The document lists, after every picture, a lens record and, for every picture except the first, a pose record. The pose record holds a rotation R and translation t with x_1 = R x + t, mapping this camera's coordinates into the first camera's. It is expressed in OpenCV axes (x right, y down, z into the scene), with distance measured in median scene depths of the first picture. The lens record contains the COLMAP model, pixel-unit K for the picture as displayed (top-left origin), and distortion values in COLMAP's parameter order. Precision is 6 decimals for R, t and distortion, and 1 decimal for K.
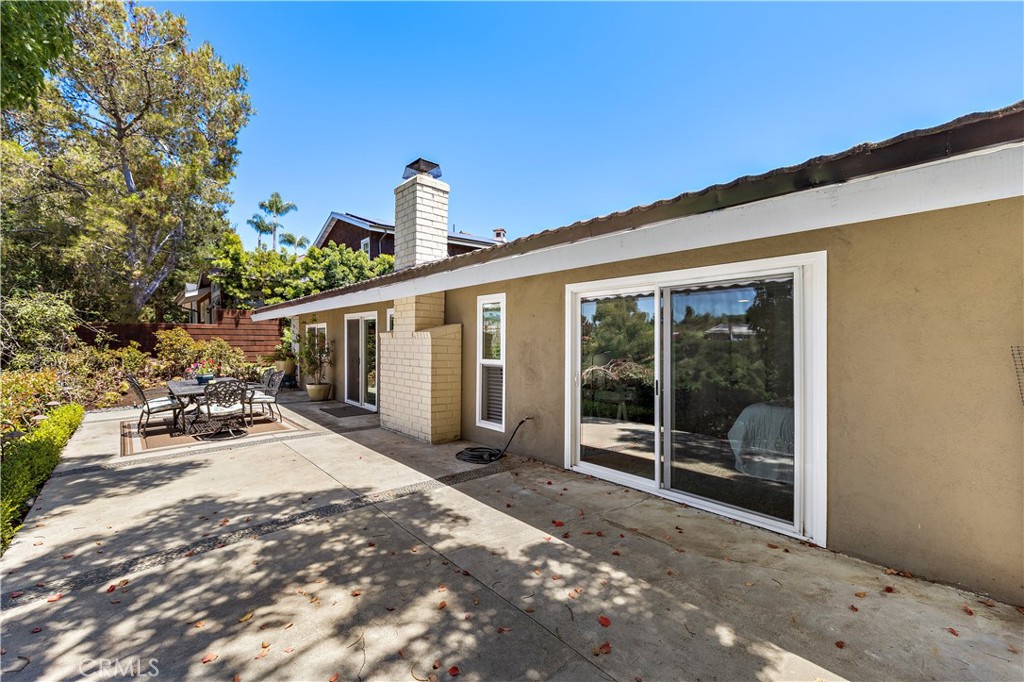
lens RADIAL K [[433.5, 0, 498.8], [0, 433.5, 357.0], [0, 0, 1]] dist [0.009834, -0.001135]
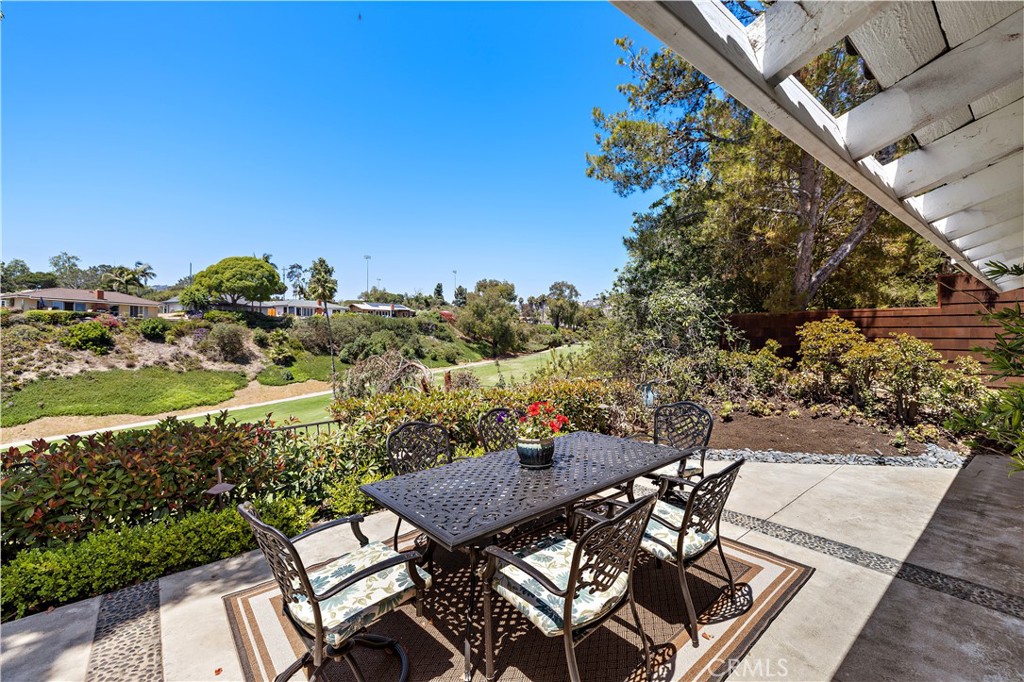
lens RADIAL K [[433.5, 0, 517.2], [0, 433.5, 327.8], [0, 0, 1]] dist [0.009834, -0.001135]
pose [[0.008897, -0.013980, -0.999863, -0.161868], [-0.031390, 0.999406, -0.014253, -0.029213], [0.999468, 0.031513, 0.008453, 0.538371]]
